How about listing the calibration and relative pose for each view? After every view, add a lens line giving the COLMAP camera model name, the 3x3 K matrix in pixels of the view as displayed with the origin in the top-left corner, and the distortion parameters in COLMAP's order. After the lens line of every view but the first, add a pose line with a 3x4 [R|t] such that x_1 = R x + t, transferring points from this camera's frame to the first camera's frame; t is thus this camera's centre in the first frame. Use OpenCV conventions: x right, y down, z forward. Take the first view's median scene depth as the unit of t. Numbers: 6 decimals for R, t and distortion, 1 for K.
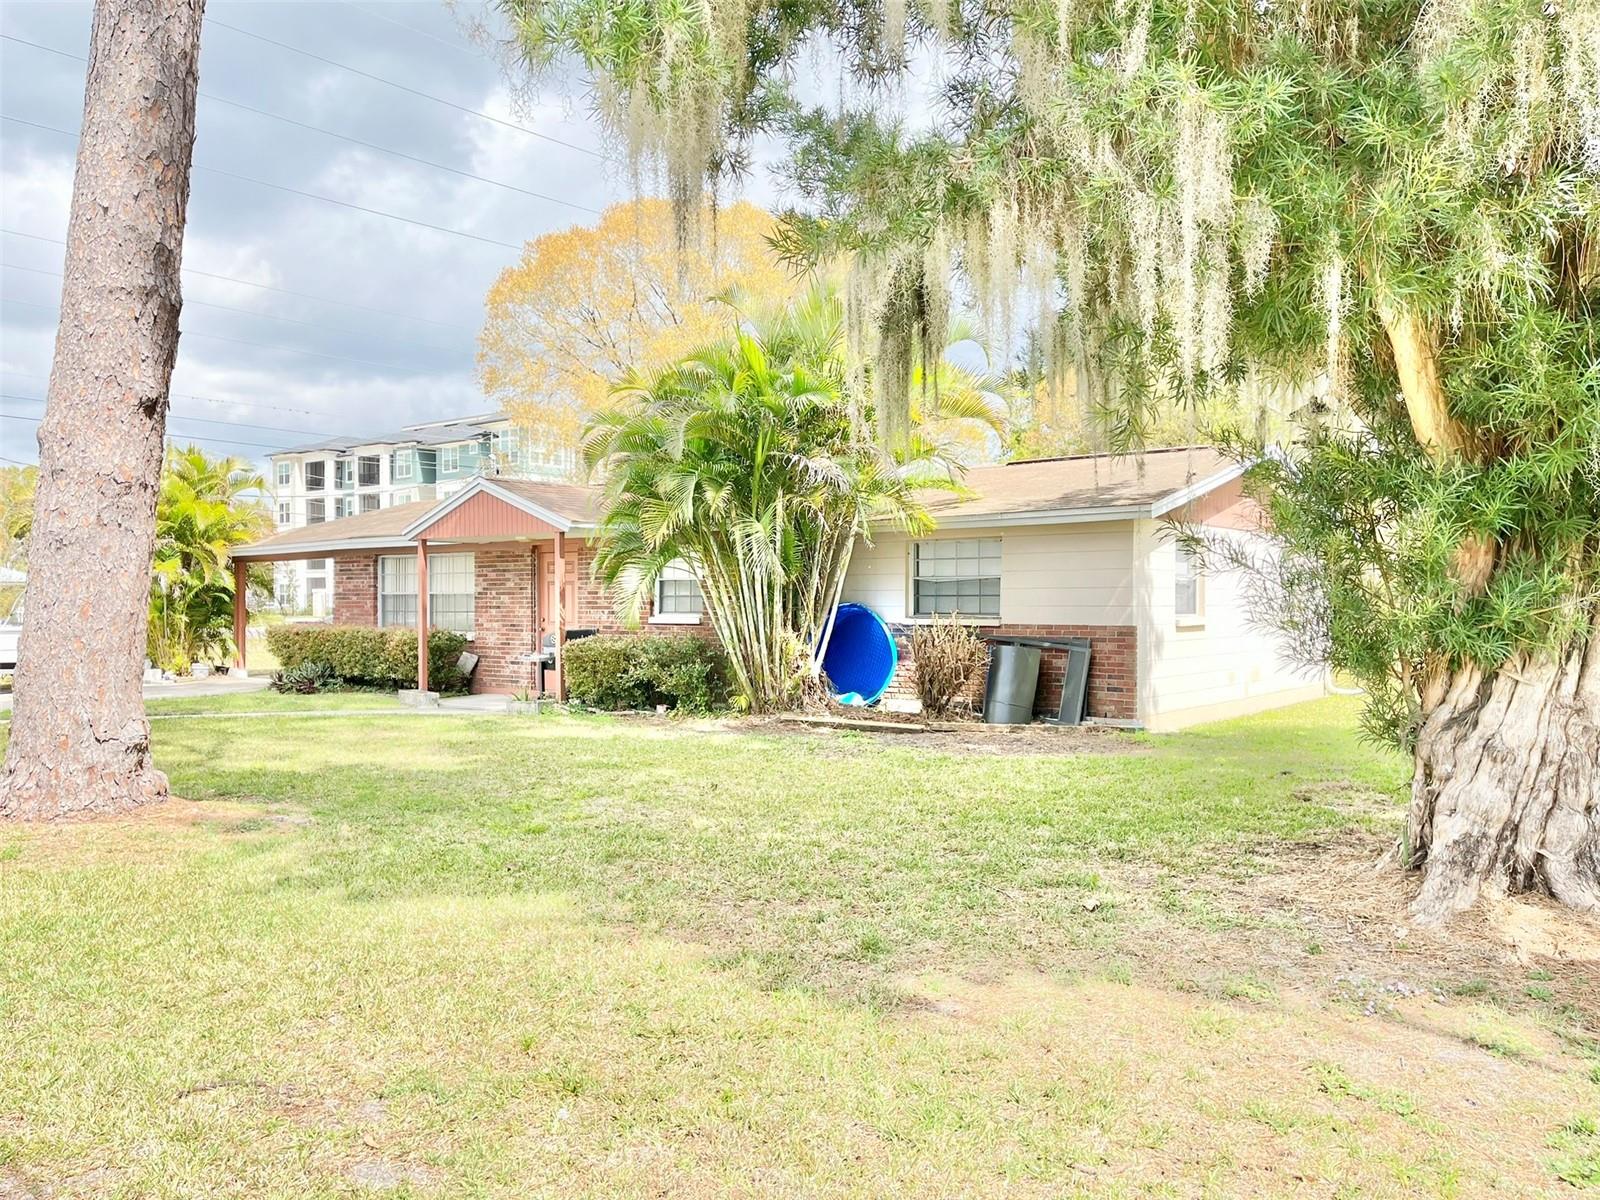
lens RADIAL K [[1206.7, 0, 793.3], [0, 1206.7, 591.0], [0, 0, 1]] dist [0.077839, -0.113742]
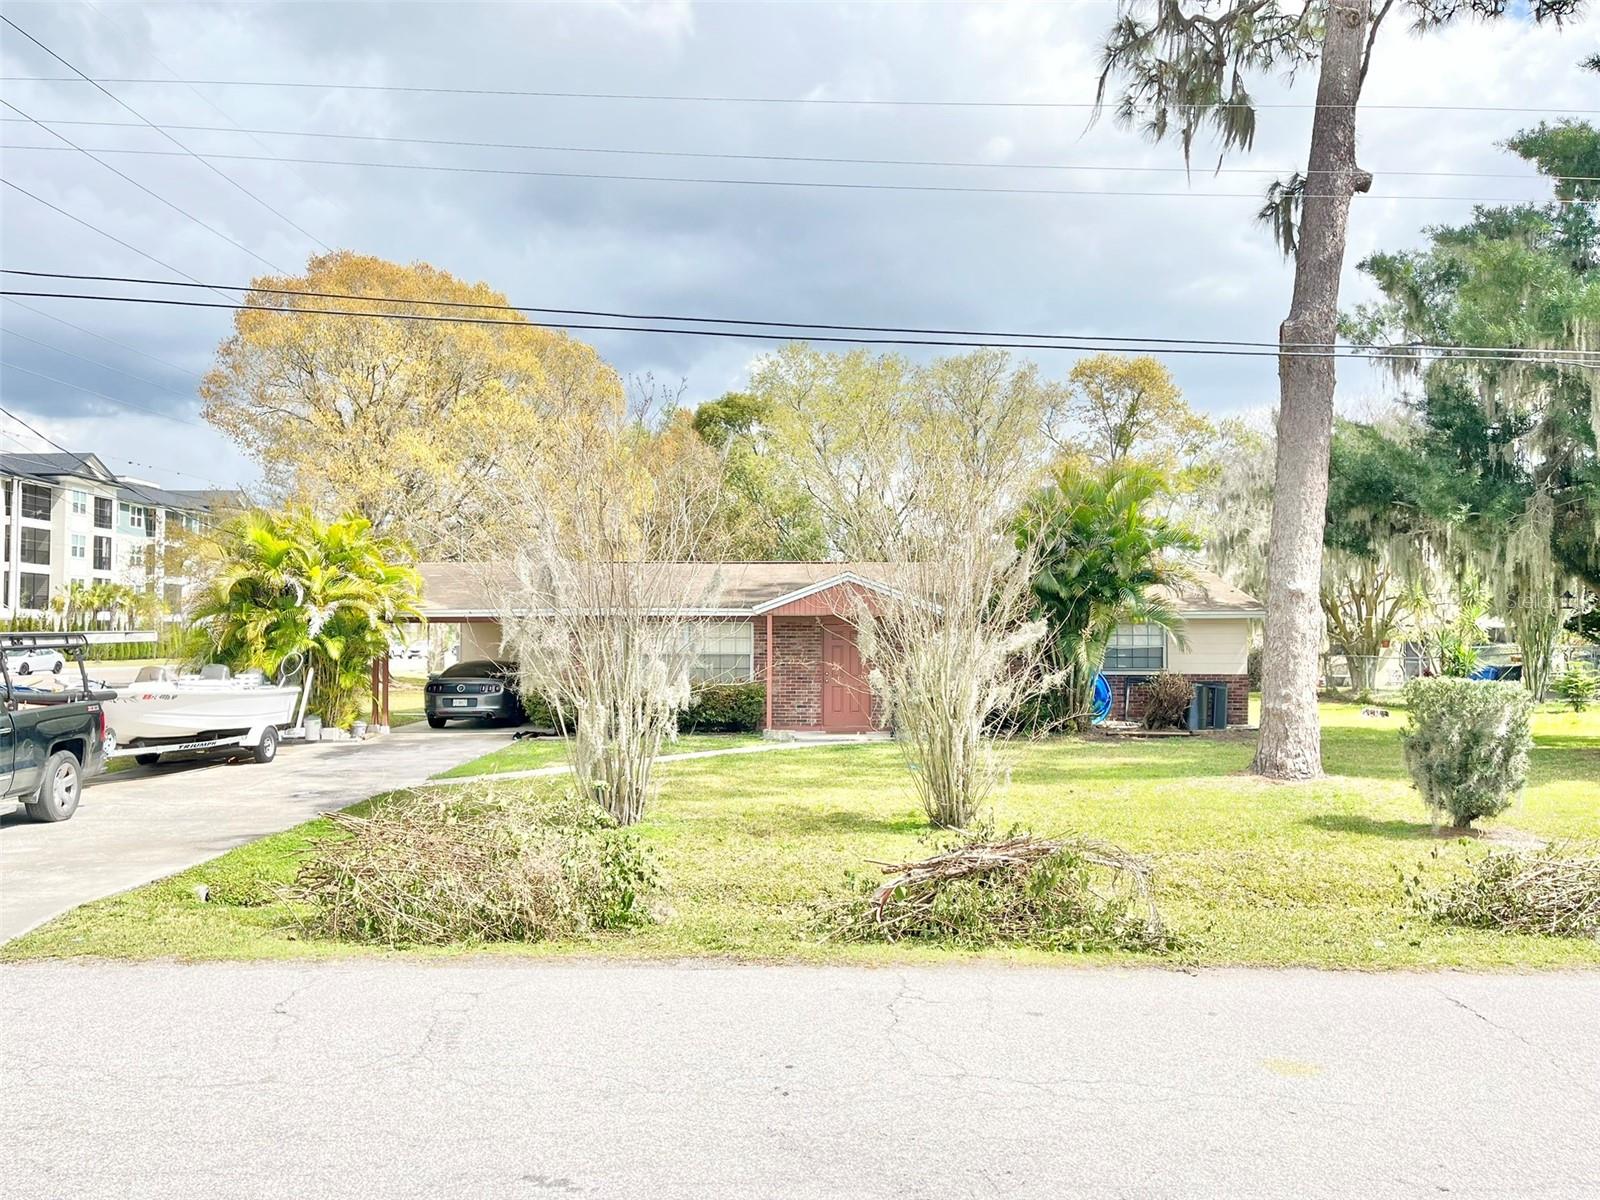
lens RADIAL K [[1204.9, 0, 800.0], [0, 1204.9, 600.0], [0, 0, 1]] dist [0.088190, -0.108995]
pose [[0.789997, 0.024147, 0.612635, -1.304302], [-0.007745, 0.999537, -0.029409, -0.023329], [-0.613061, 0.018489, 0.789819, -0.053436]]
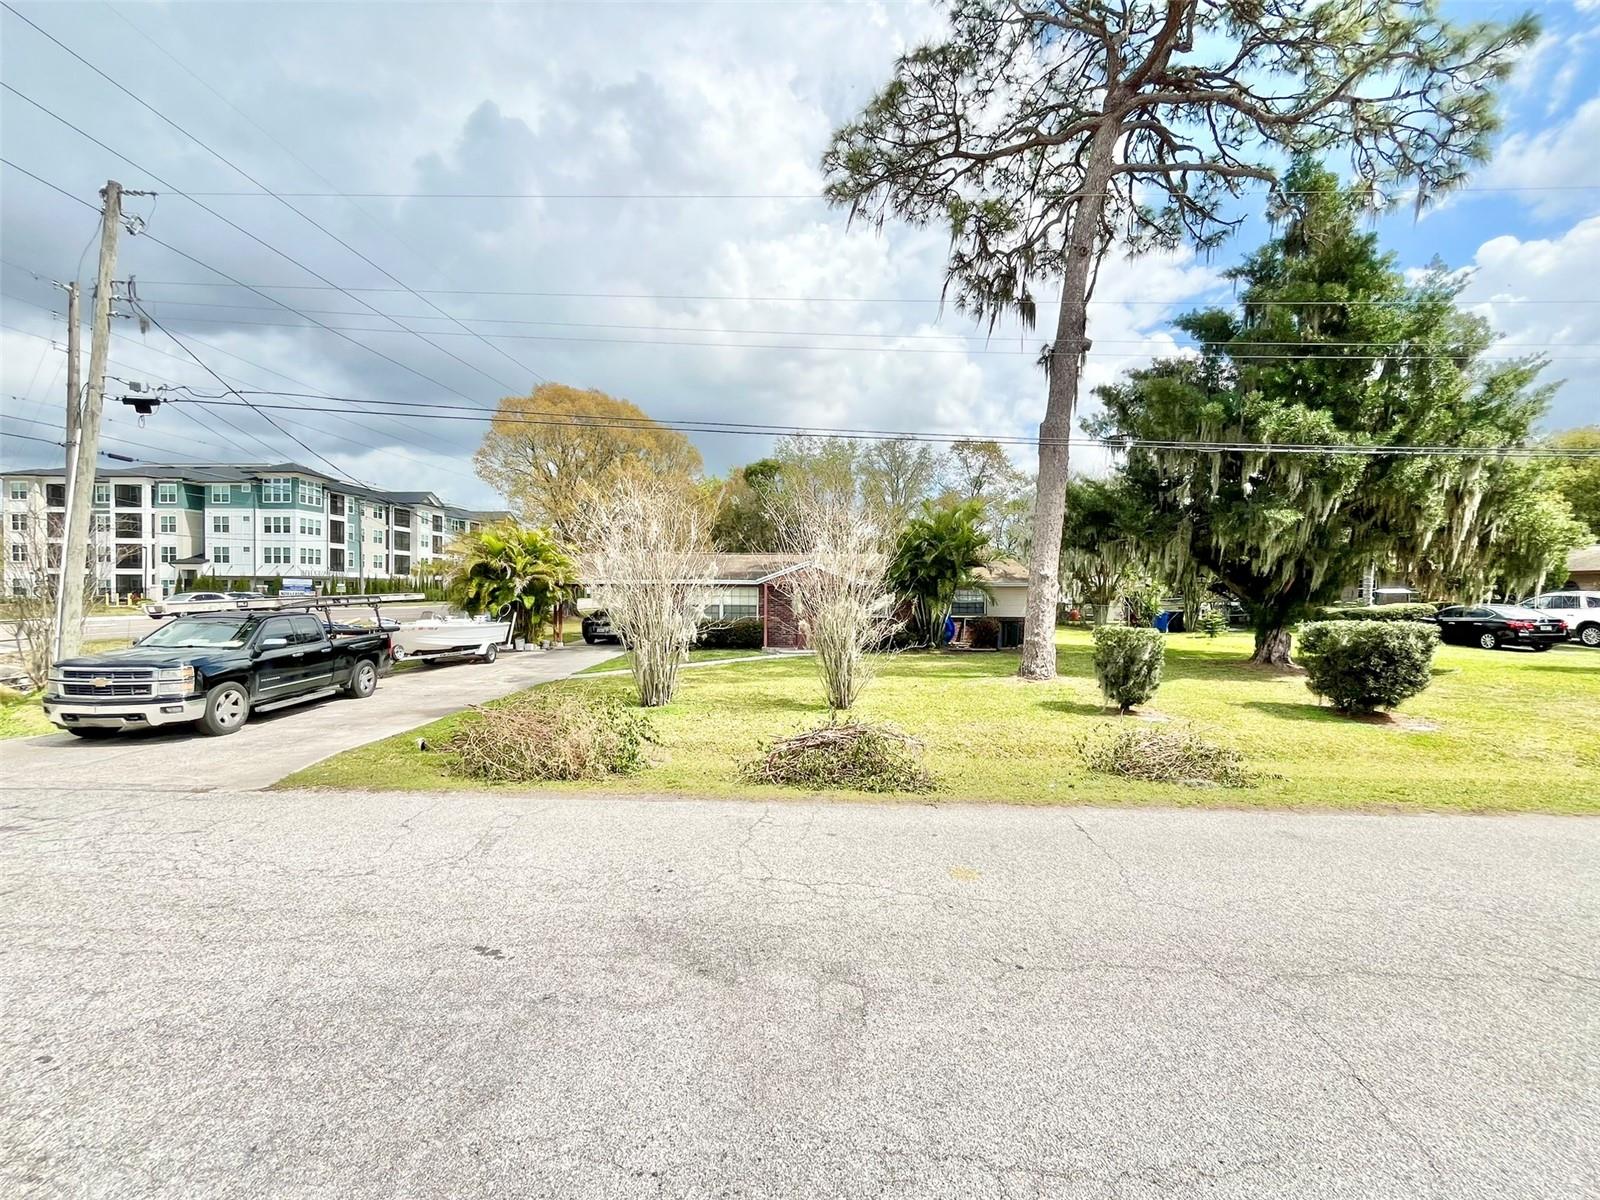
lens RADIAL K [[648.4, 0, 797.8], [0, 648.4, 598.5], [0, 0, 1]] dist [-0.001978, 0.000318]
pose [[0.802671, 0.000851, 0.596421, -1.226201], [-0.012538, 0.999802, 0.015447, -0.039757], [-0.596290, -0.019877, 0.802523, -0.063245]]
